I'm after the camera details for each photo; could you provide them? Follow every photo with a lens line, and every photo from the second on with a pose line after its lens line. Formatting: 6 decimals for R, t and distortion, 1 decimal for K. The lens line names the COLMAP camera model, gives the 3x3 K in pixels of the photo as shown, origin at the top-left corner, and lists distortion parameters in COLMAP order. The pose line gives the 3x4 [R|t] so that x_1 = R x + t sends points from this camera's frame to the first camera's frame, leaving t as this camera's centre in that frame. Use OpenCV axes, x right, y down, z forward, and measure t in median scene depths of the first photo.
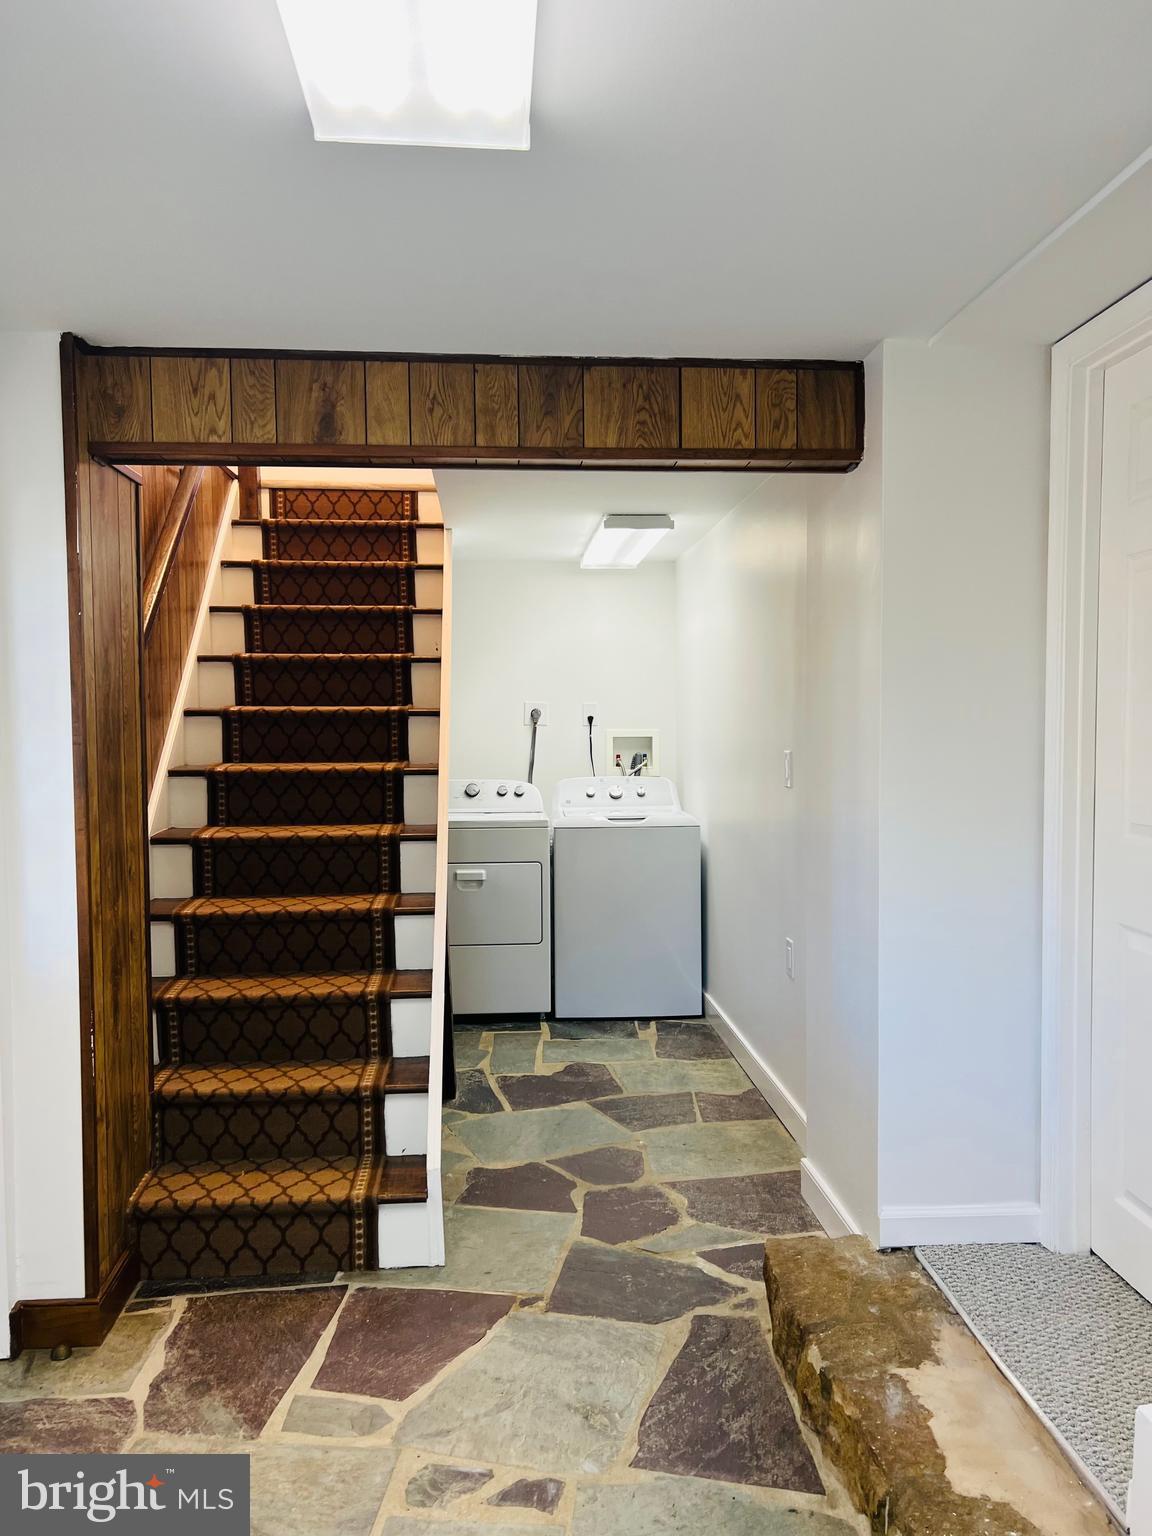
lens RADIAL K [[1150.4, 0, 574.2], [0, 1150.4, 769.6], [0, 0, 1]] dist [0.050841, -0.054312]
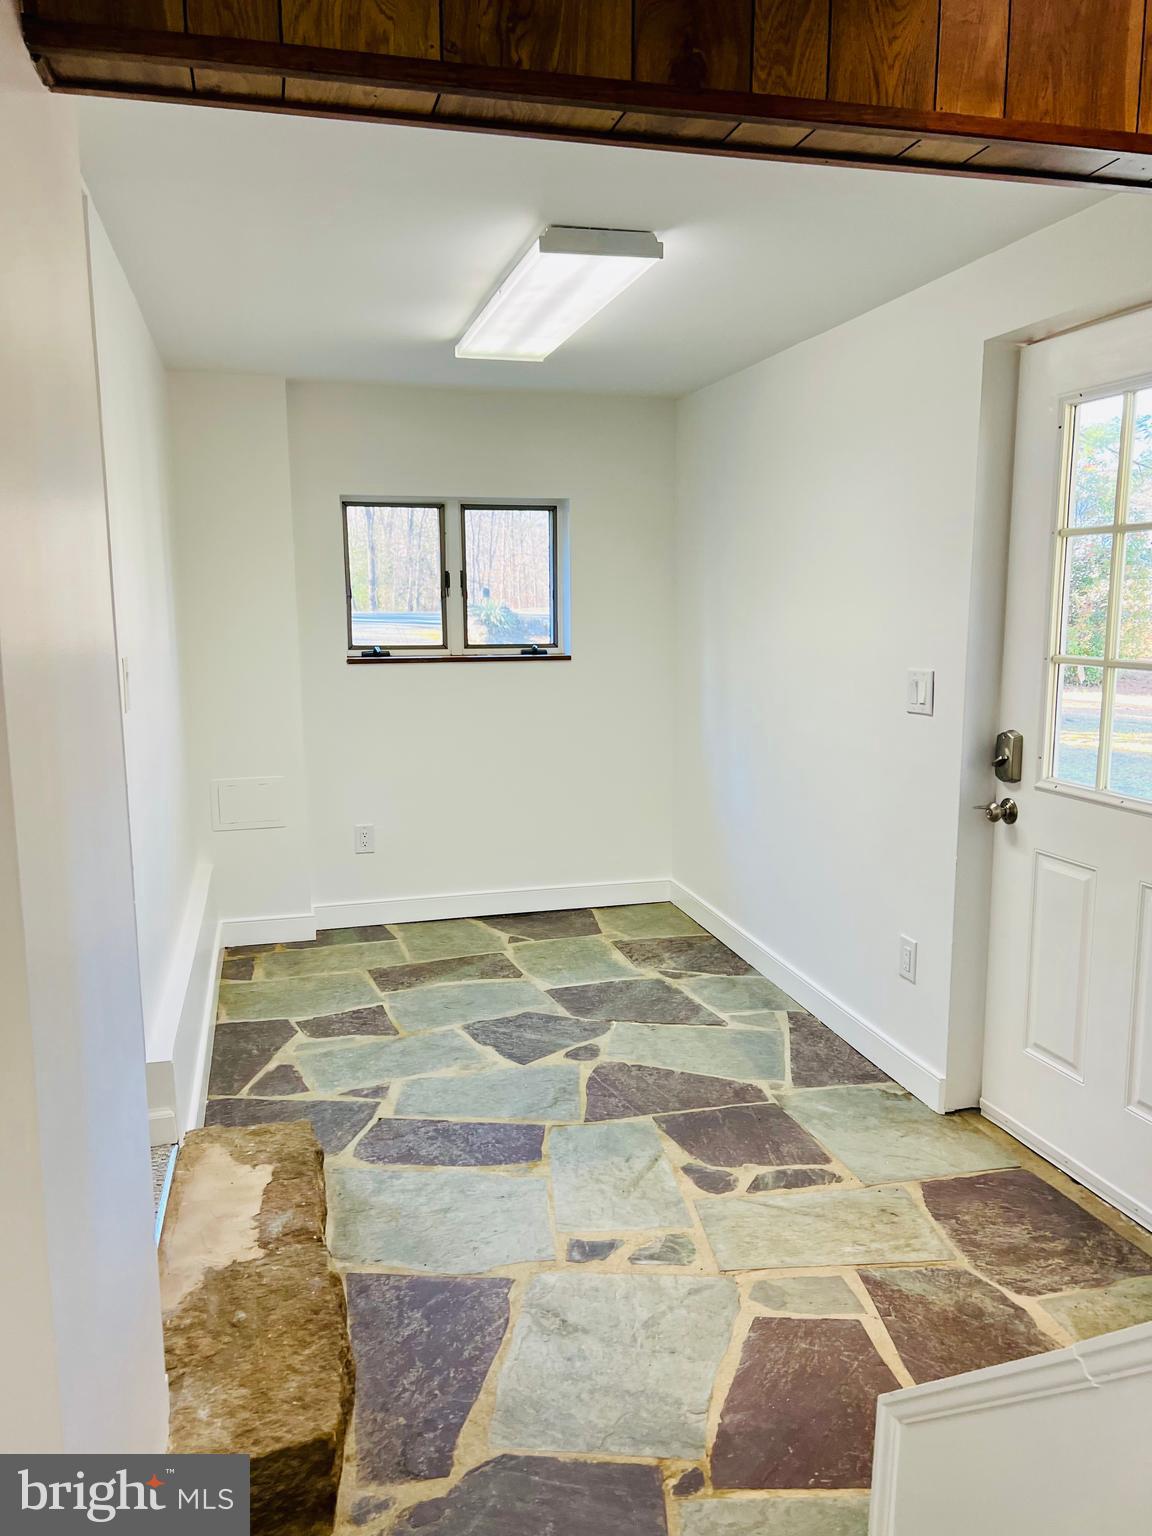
lens RADIAL K [[1150.4, 0, 576.0], [0, 1150.4, 768.7], [0, 0, 1]] dist [0.050841, -0.054312]
pose [[-0.983558, 0.041117, -0.175849, 0.076772], [0.005683, 0.980300, 0.197432, -0.050751], [0.180502, 0.193187, -0.964416, 0.923496]]
